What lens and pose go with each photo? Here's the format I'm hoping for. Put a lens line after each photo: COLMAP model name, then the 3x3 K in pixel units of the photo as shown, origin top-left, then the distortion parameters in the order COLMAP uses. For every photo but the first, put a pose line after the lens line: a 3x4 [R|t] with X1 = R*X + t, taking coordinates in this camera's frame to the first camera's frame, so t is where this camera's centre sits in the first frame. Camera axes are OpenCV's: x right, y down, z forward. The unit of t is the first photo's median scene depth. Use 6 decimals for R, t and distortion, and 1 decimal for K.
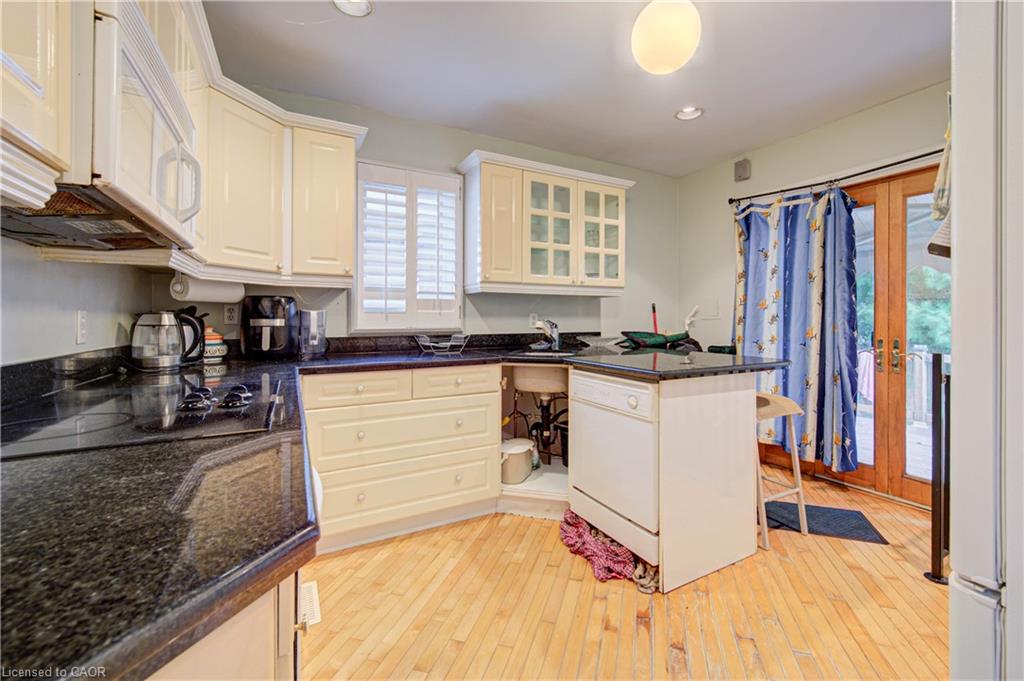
lens RADIAL K [[414.3, 0, 534.3], [0, 414.3, 320.7], [0, 0, 1]] dist [-0.002805, 0.001110]
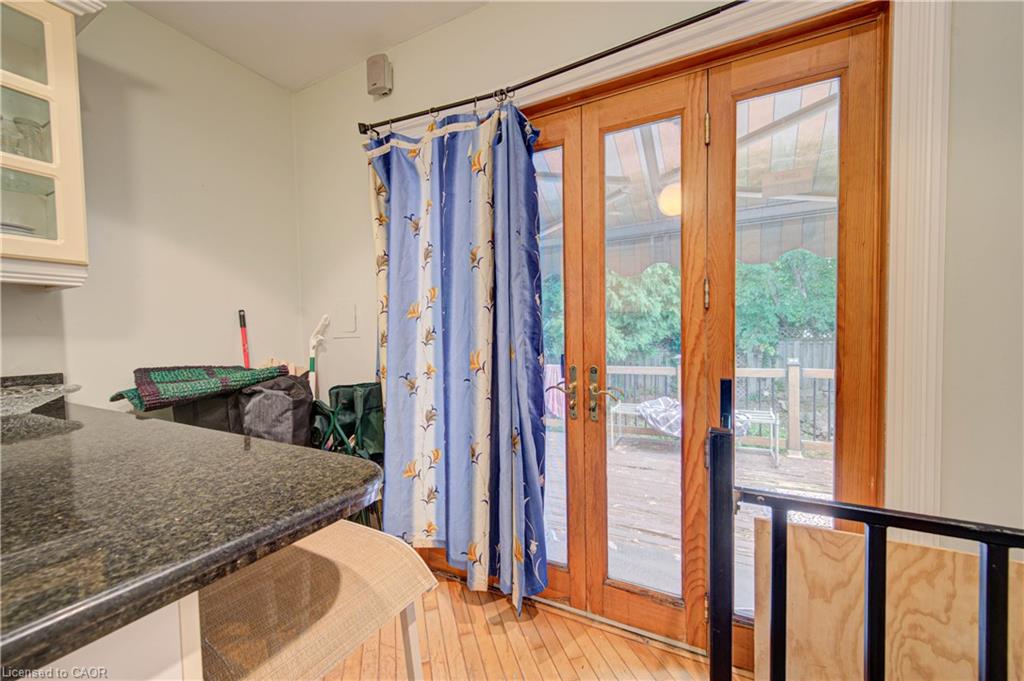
lens RADIAL K [[414.3, 0, 513.3], [0, 414.3, 340.1], [0, 0, 1]] dist [-0.002805, 0.001110]
pose [[0.830529, -0.021570, 0.556558, 0.415657], [0.017175, 0.999766, 0.013118, -0.004802], [-0.556711, -0.001336, 0.830705, 0.531866]]
